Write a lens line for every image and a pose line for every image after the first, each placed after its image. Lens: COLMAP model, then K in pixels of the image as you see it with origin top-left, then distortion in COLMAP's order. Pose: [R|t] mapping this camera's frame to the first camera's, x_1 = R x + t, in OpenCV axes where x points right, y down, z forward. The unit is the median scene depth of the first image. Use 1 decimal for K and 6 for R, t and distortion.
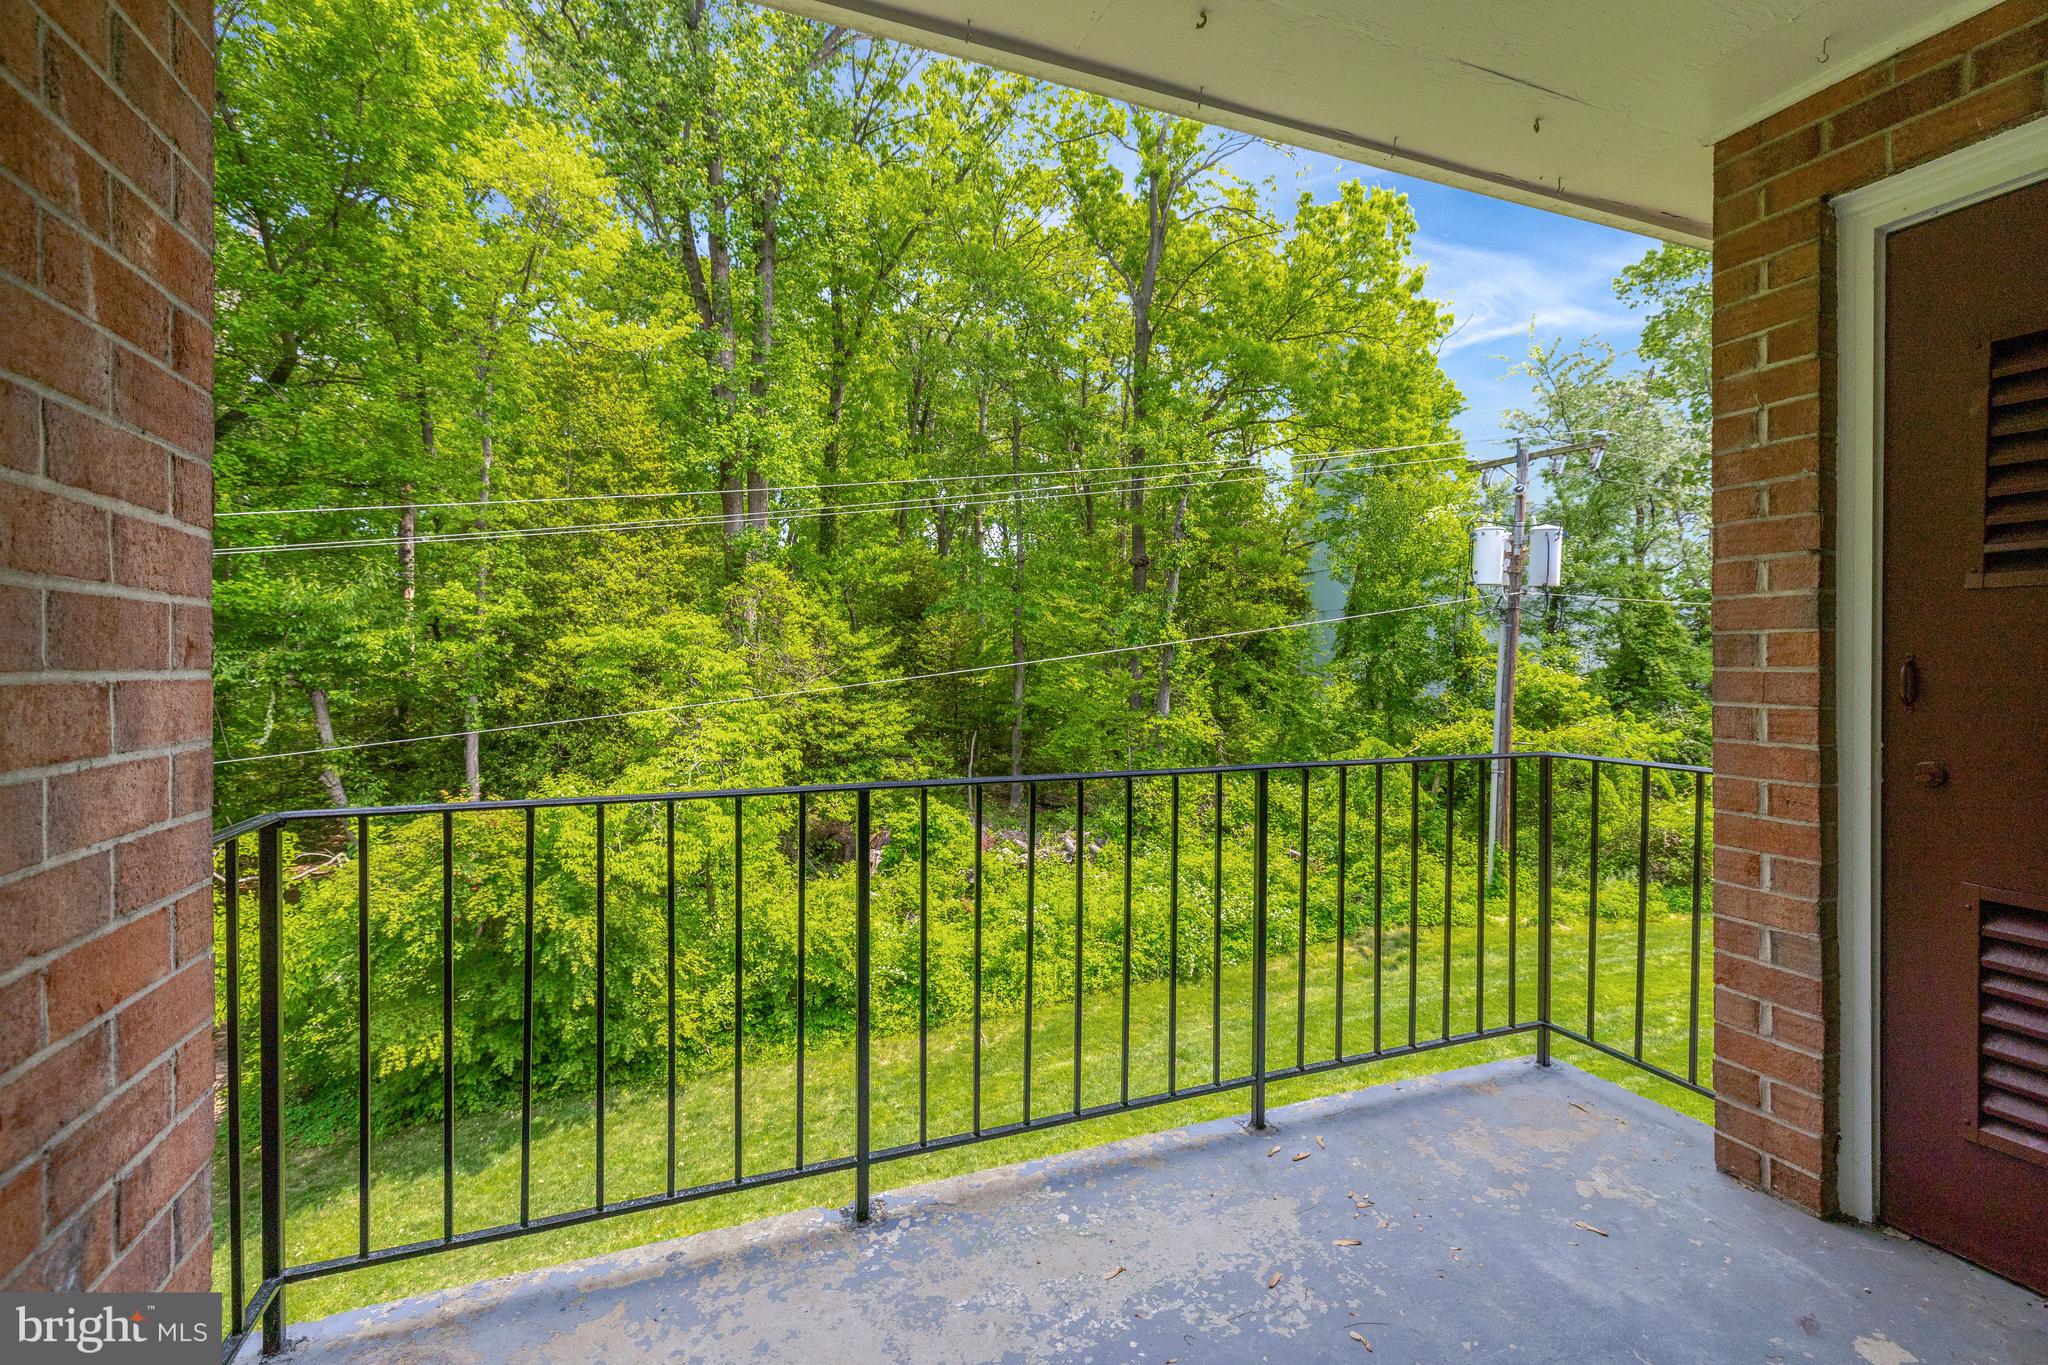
lens RADIAL K [[879.3, 0, 1011.3], [0, 879.3, 664.1], [0, 0, 1]] dist [0.002608, 0.000654]
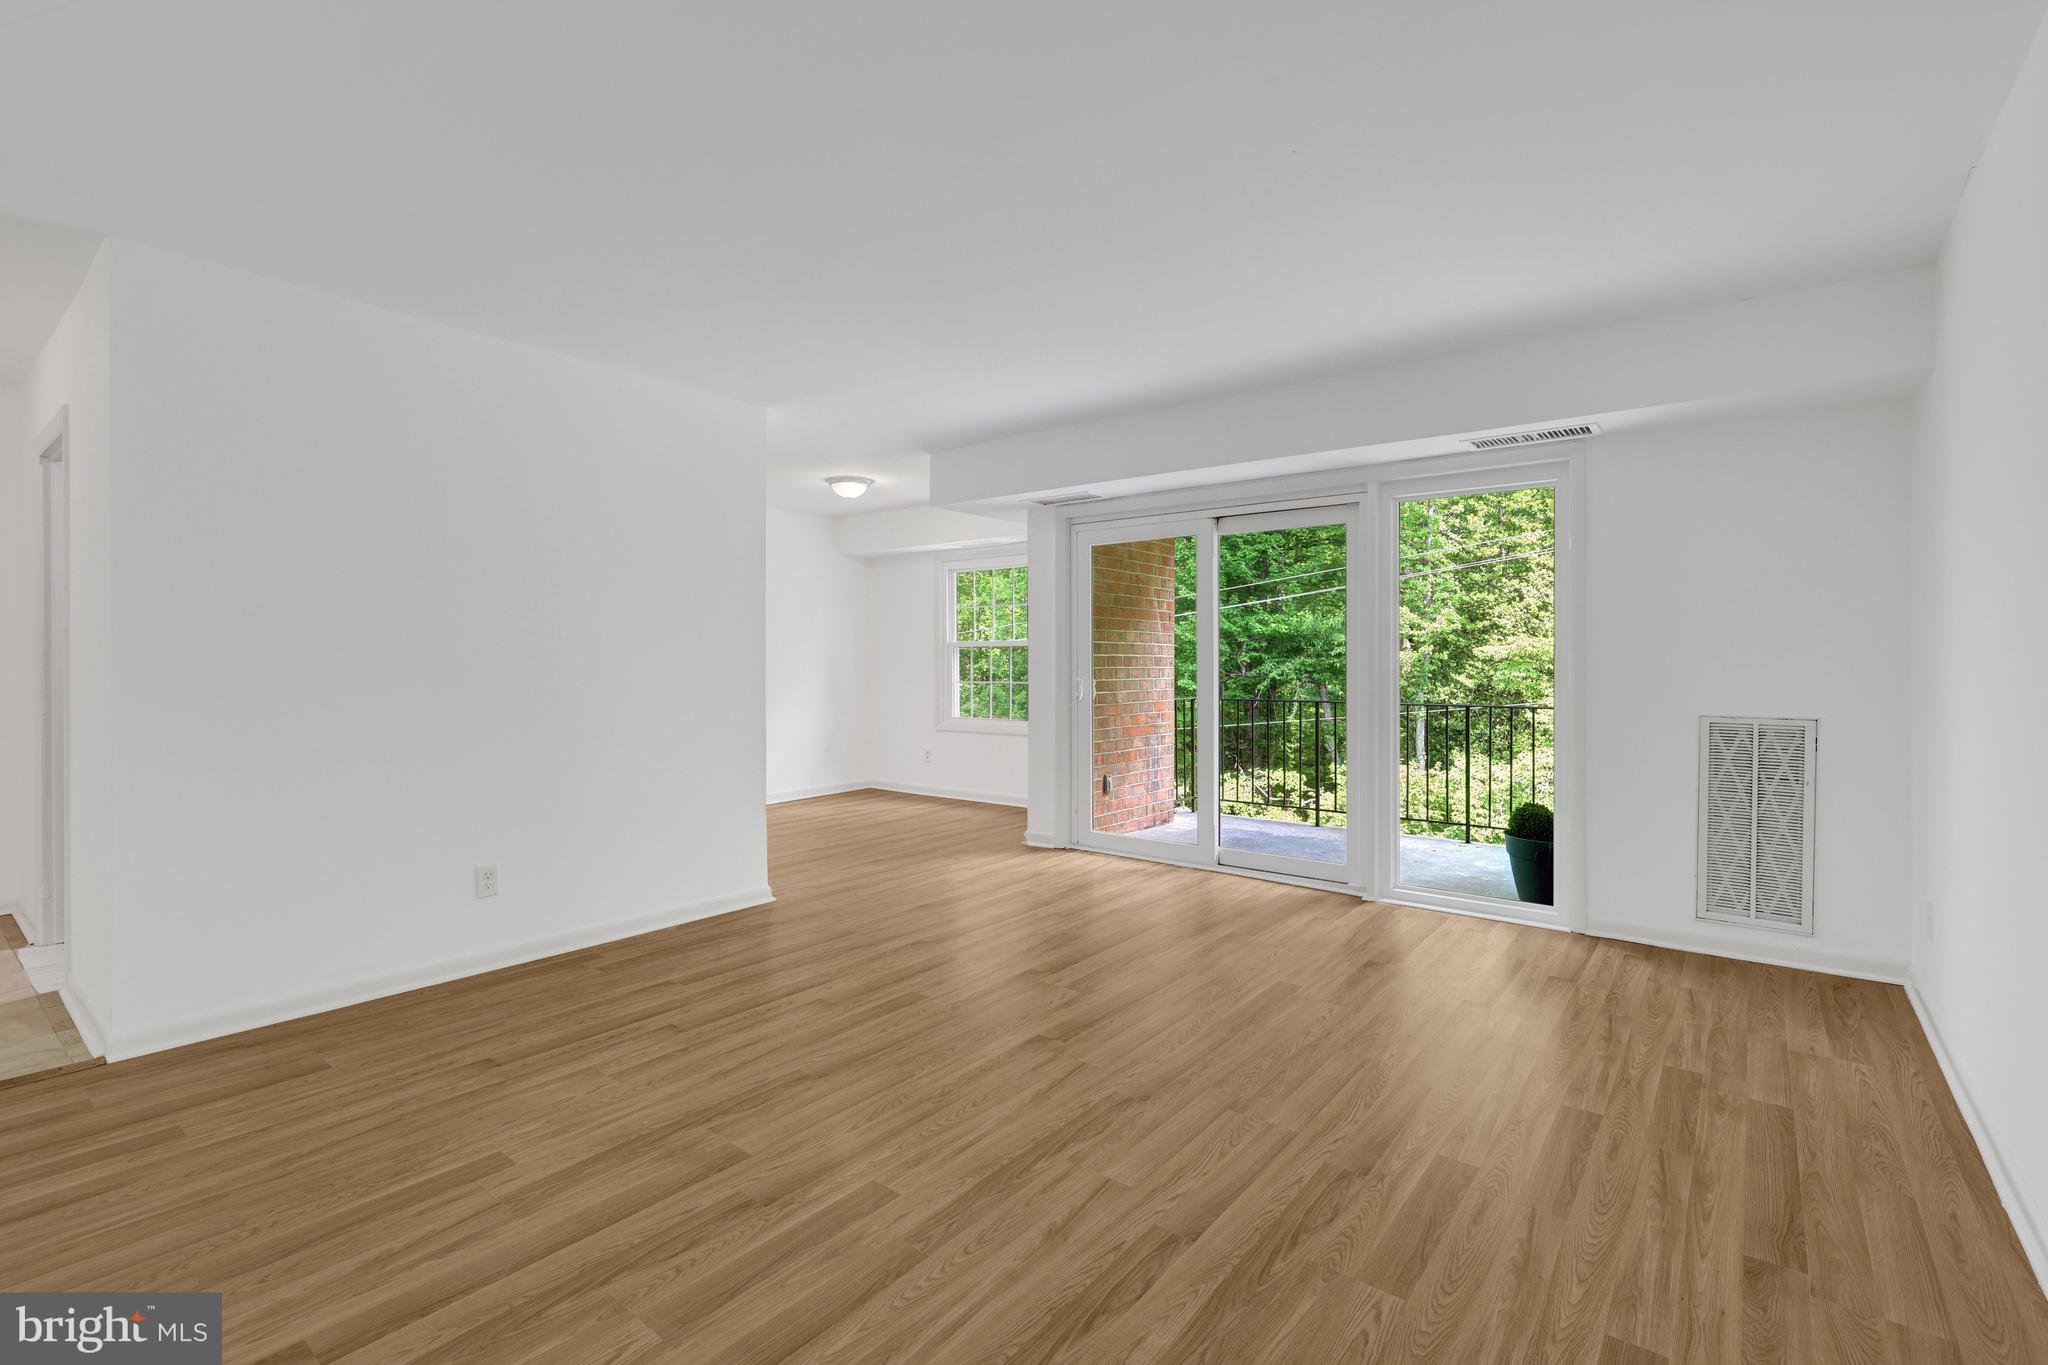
lens RADIAL K [[925.1, 0, 1013.0], [0, 925.1, 667.5], [0, 0, 1]] dist [-0.001496, 0.000835]
pose [[0.501090, 0.003029, -0.865390, 0.269192], [-0.004011, 0.999991, 0.001178, 0.000586], [0.865386, 0.002881, 0.501098, -0.210198]]
